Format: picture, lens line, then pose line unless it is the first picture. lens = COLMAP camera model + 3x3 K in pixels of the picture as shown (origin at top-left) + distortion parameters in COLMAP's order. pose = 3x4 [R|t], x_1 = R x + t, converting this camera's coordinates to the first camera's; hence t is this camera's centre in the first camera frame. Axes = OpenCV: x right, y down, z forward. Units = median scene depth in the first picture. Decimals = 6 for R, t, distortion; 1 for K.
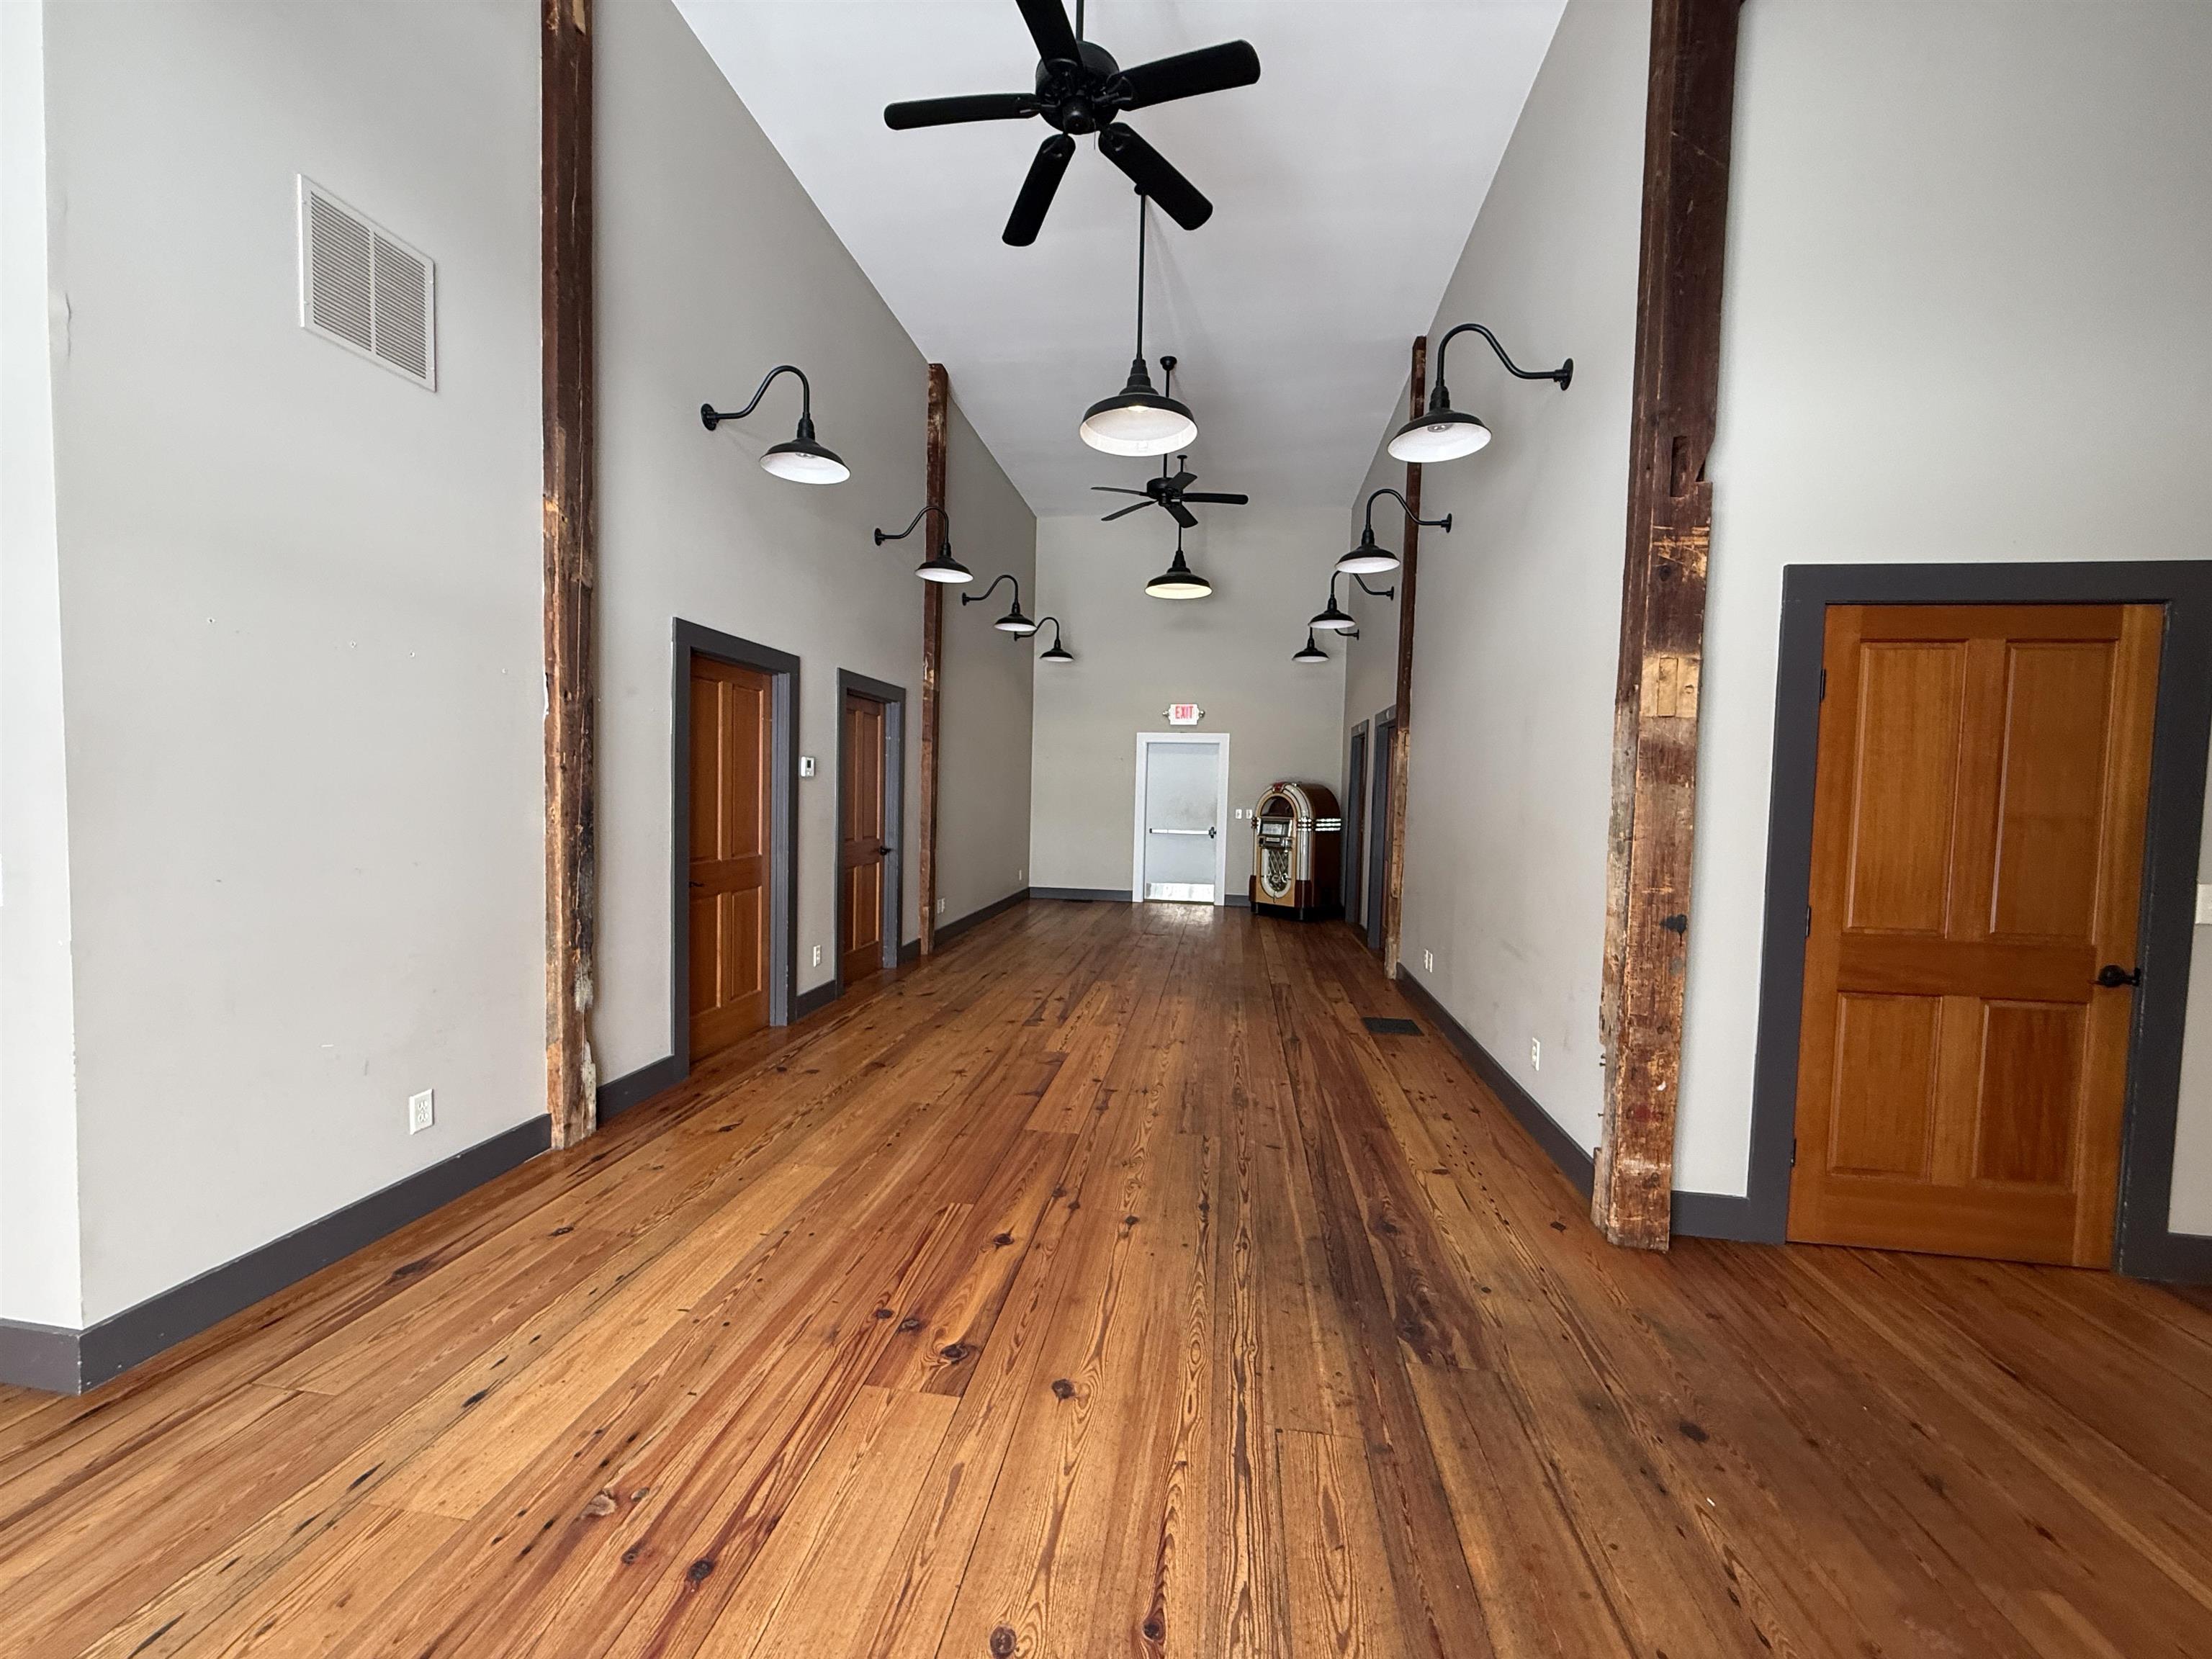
lens RADIAL K [[878.7, 0, 1094.9], [0, 878.7, 827.9], [0, 0, 1]] dist [-0.001850, 0.000751]
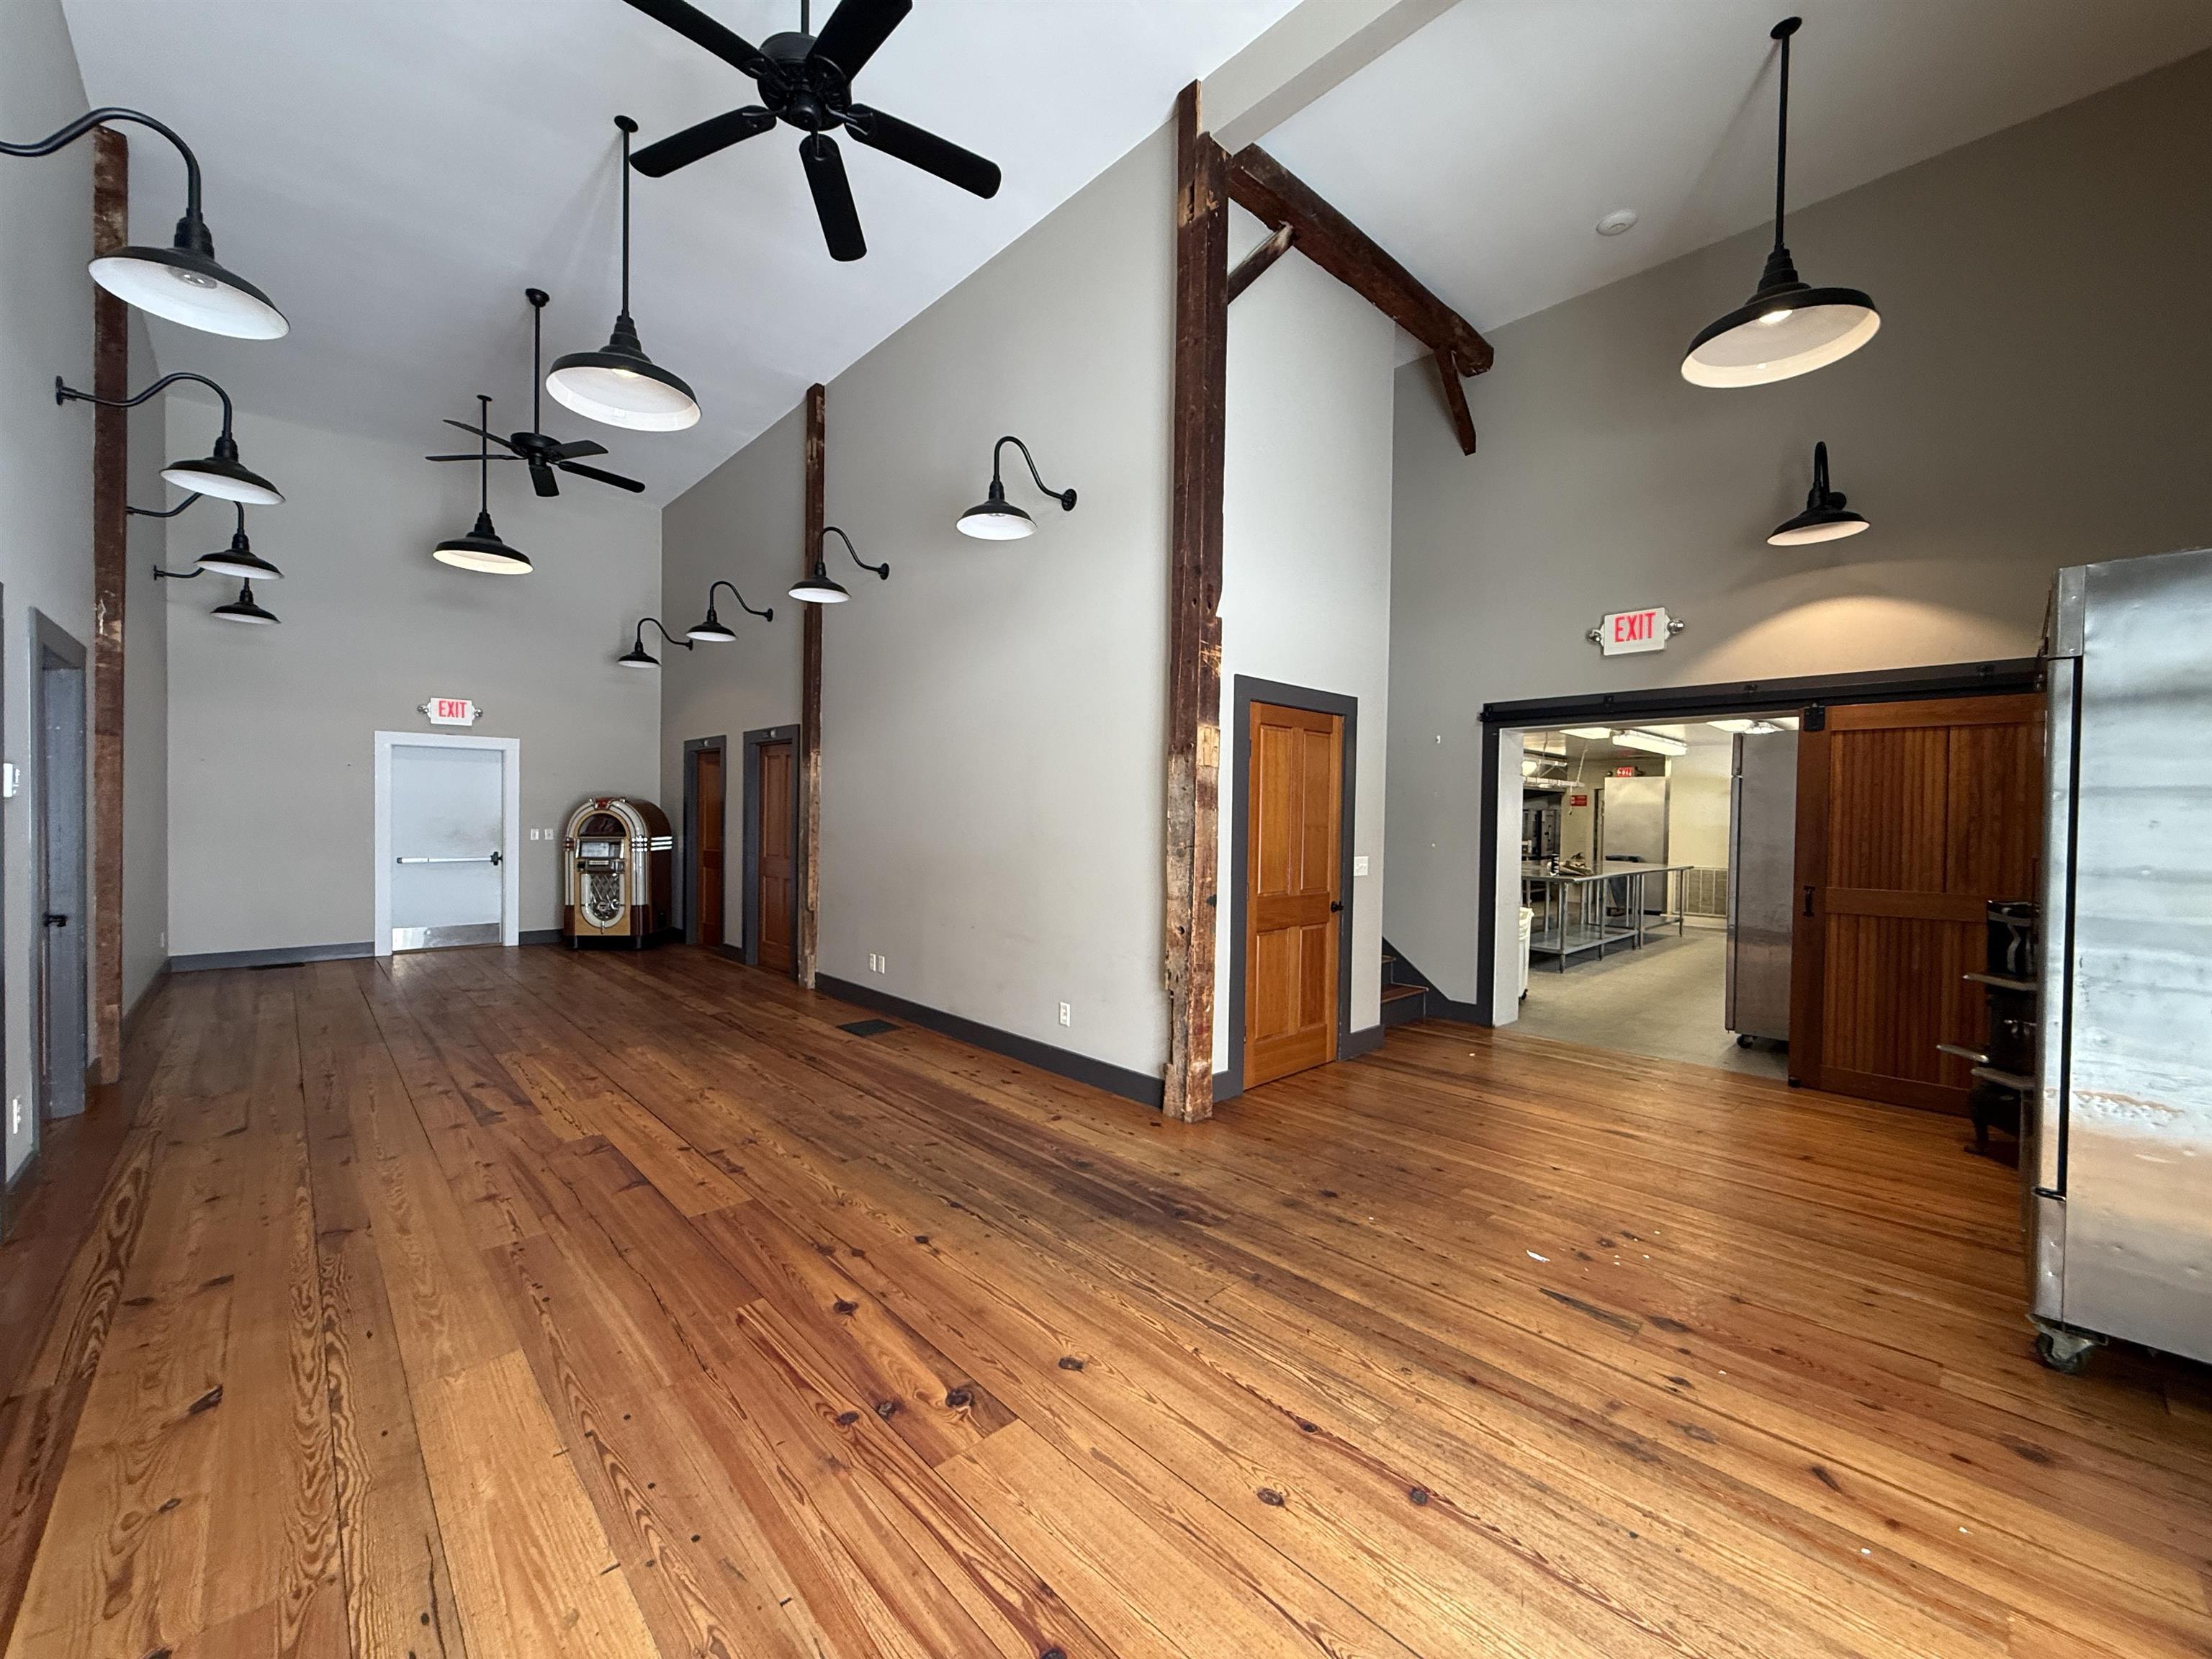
lens RADIAL K [[878.7, 0, 1100.2], [0, 878.7, 828.6], [0, 0, 1]] dist [-0.001850, 0.000751]
pose [[0.617575, -0.028198, 0.786007, -0.643201], [0.035552, 0.999336, 0.007917, -0.035224], [-0.785708, 0.023054, 0.618167, 0.197336]]
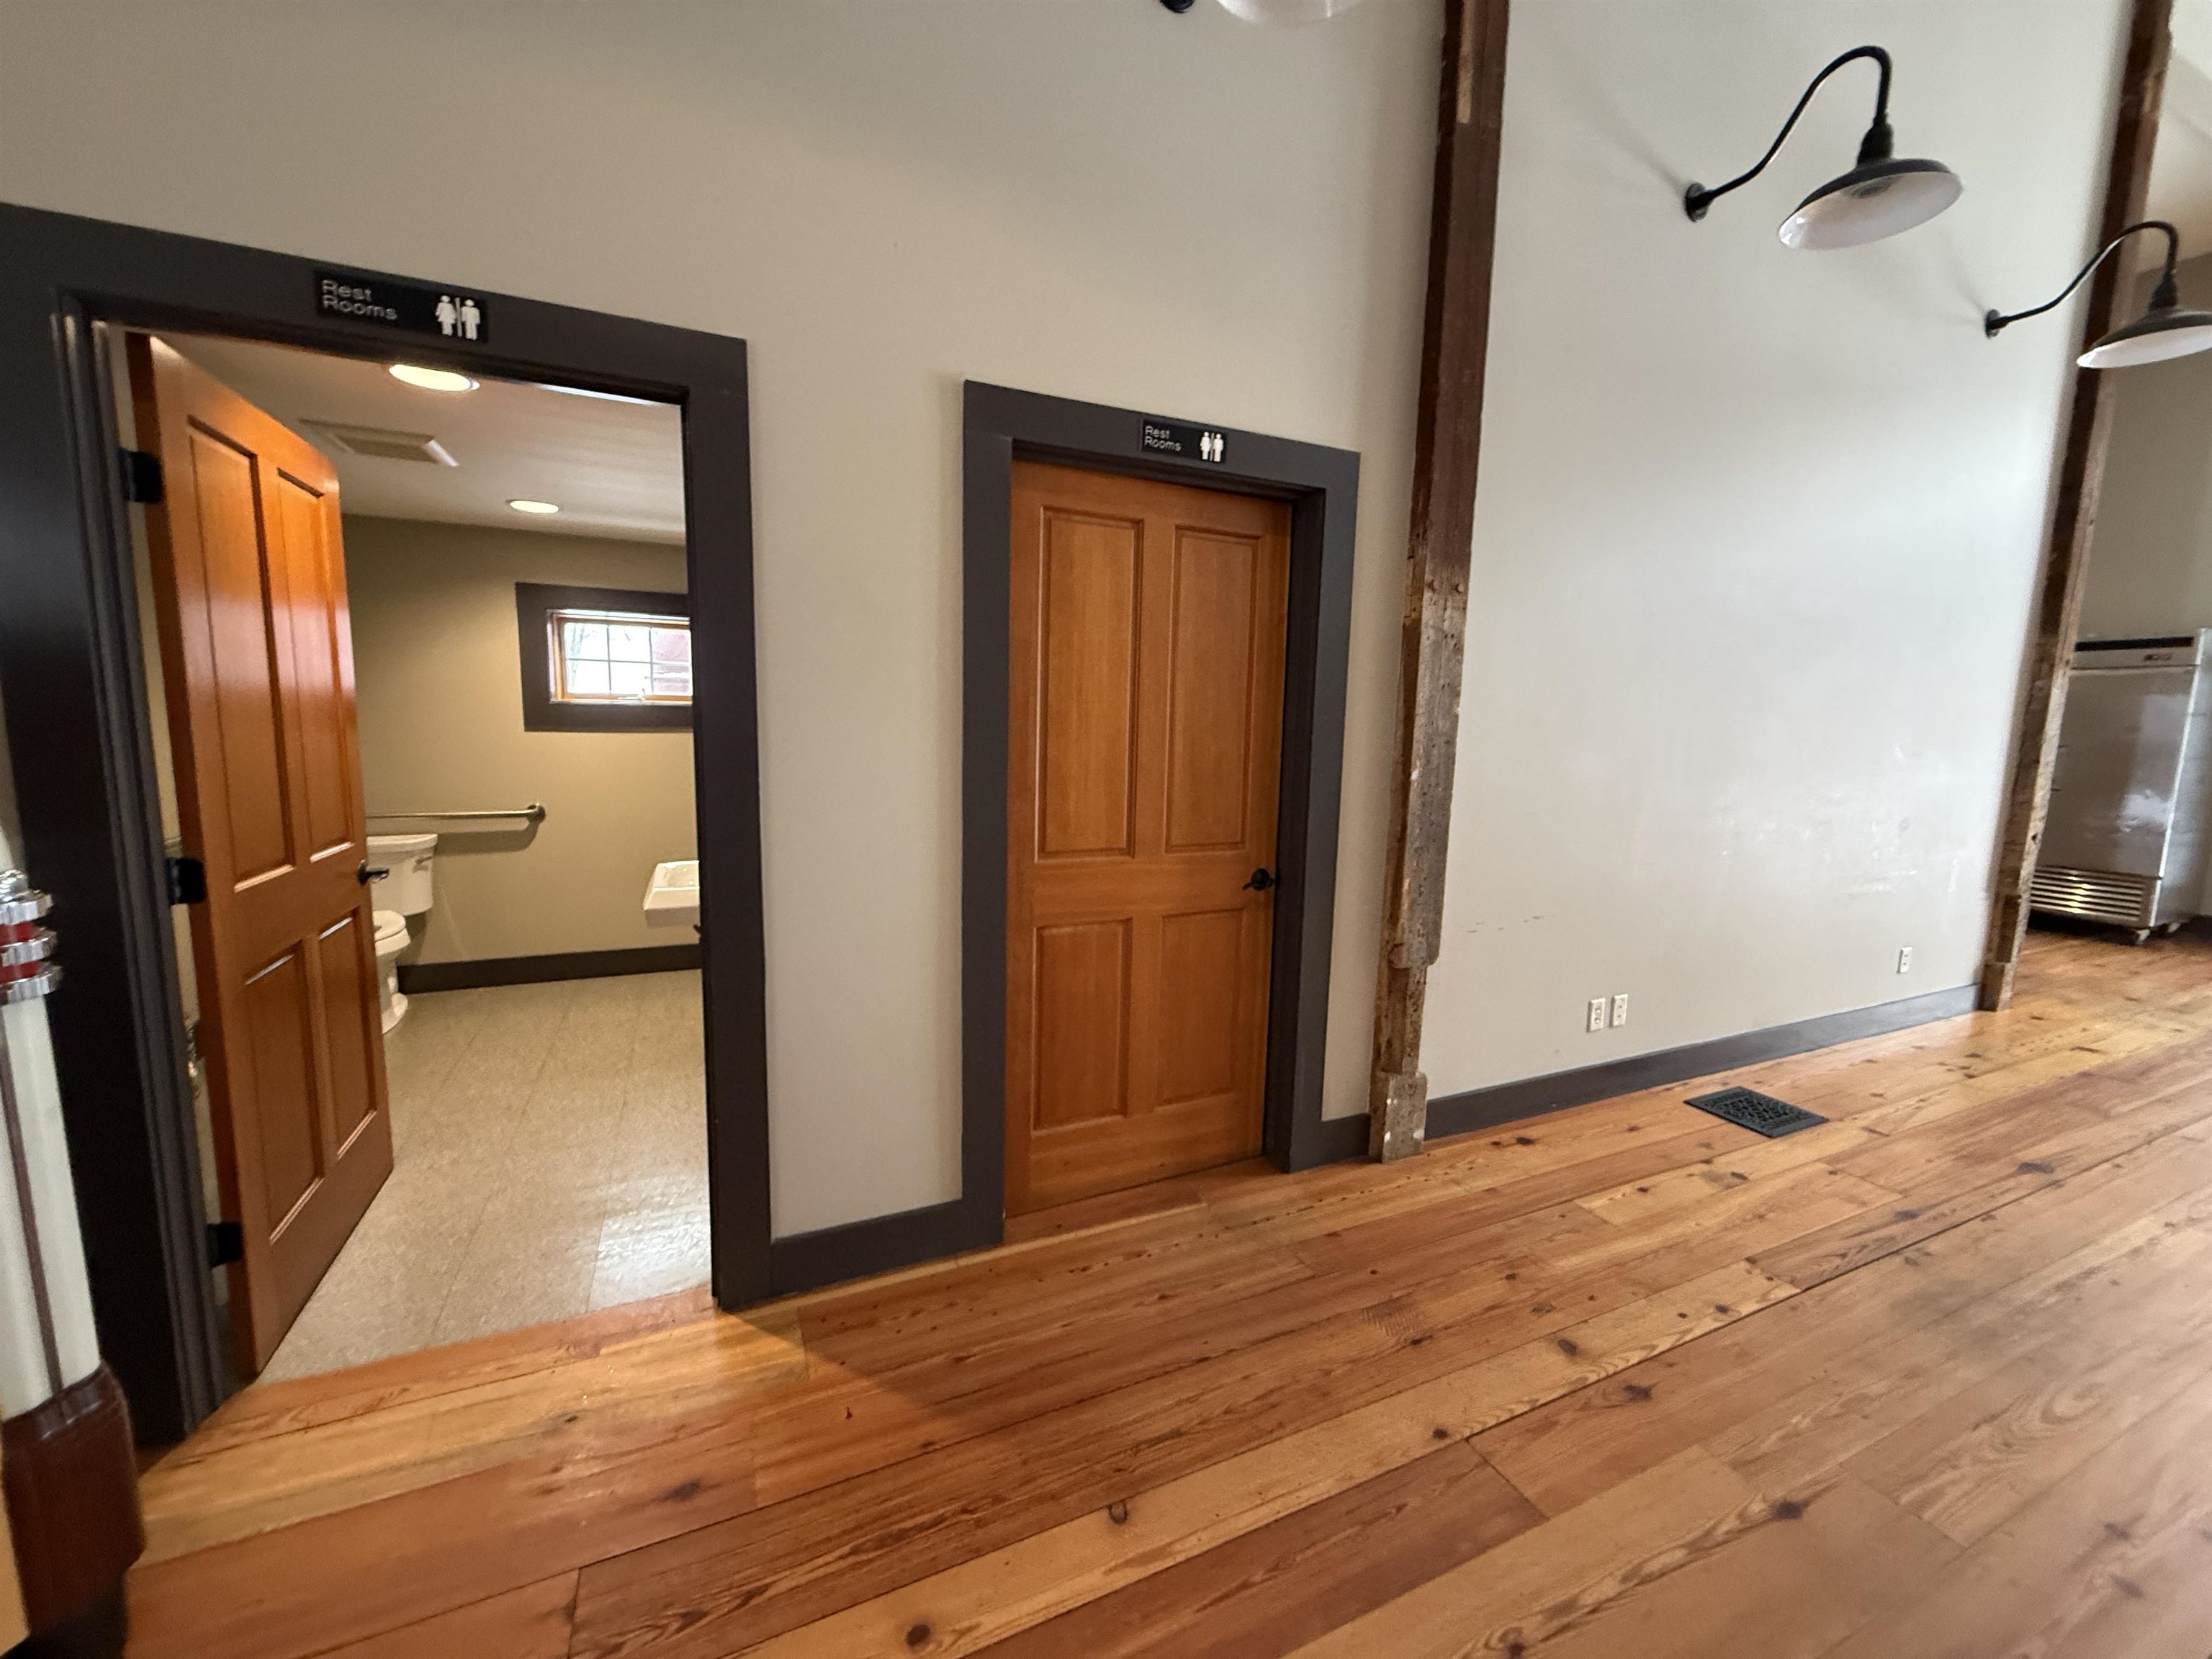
lens RADIAL K [[878.7, 0, 1096.0], [0, 878.7, 831.4], [0, 0, 1]] dist [-0.001850, 0.000751]
pose [[-0.543796, -0.134120, 0.828431, 0.213440], [0.009228, 0.986132, 0.165708, -0.126830], [-0.839167, 0.097756, -0.535017, 3.238972]]
